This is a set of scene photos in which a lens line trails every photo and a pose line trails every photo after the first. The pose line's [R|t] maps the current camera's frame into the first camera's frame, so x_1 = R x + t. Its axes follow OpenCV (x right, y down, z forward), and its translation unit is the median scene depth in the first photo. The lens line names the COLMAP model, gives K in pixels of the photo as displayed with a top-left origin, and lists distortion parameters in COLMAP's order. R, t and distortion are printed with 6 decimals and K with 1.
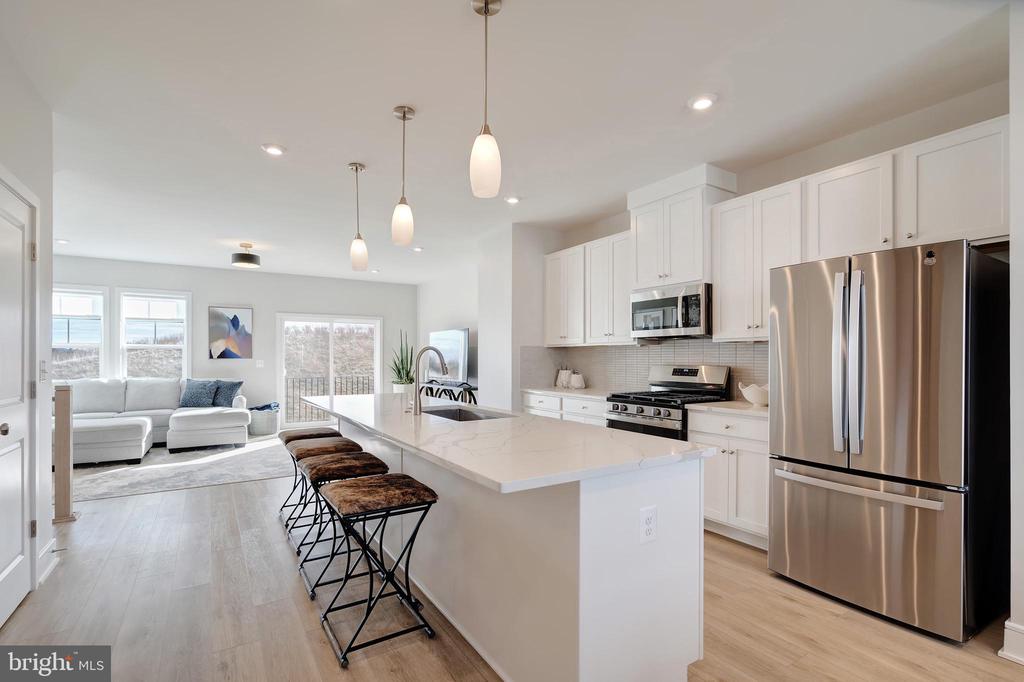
lens RADIAL K [[472.1, 0, 508.7], [0, 472.1, 360.1], [0, 0, 1]] dist [0.004071, 0.000139]
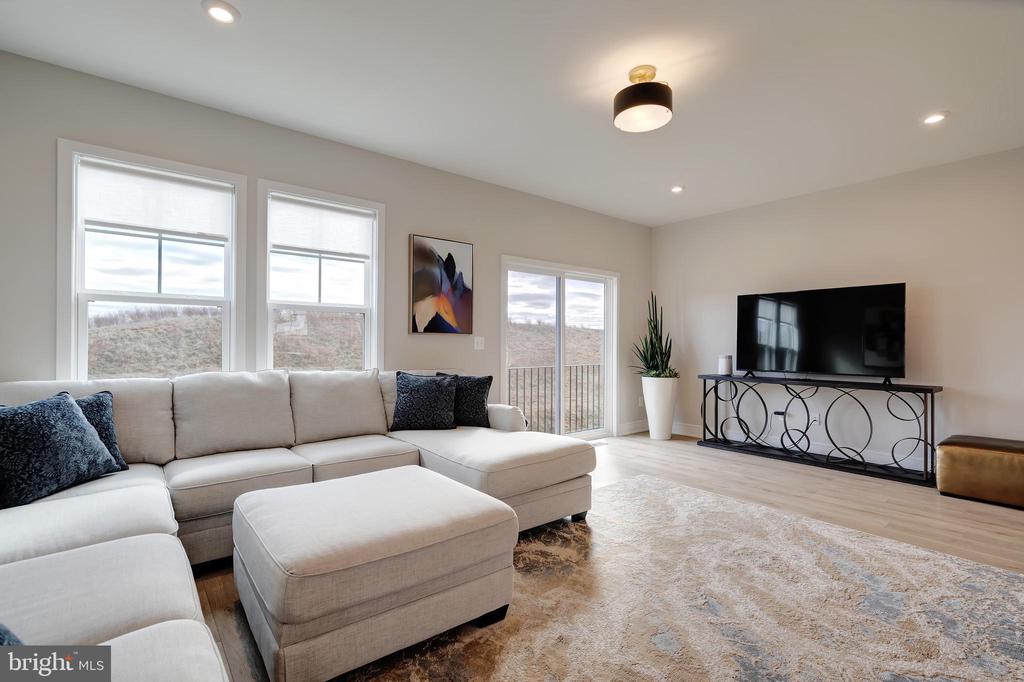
lens RADIAL K [[472.1, 0, 512.1], [0, 472.1, 342.6], [0, 0, 1]] dist [0.004071, 0.000139]
pose [[0.995681, 0.006374, 0.092625, -0.565378], [-0.005933, 0.999970, -0.005032, 0.009811], [-0.092655, 0.004461, 0.995688, 0.461391]]
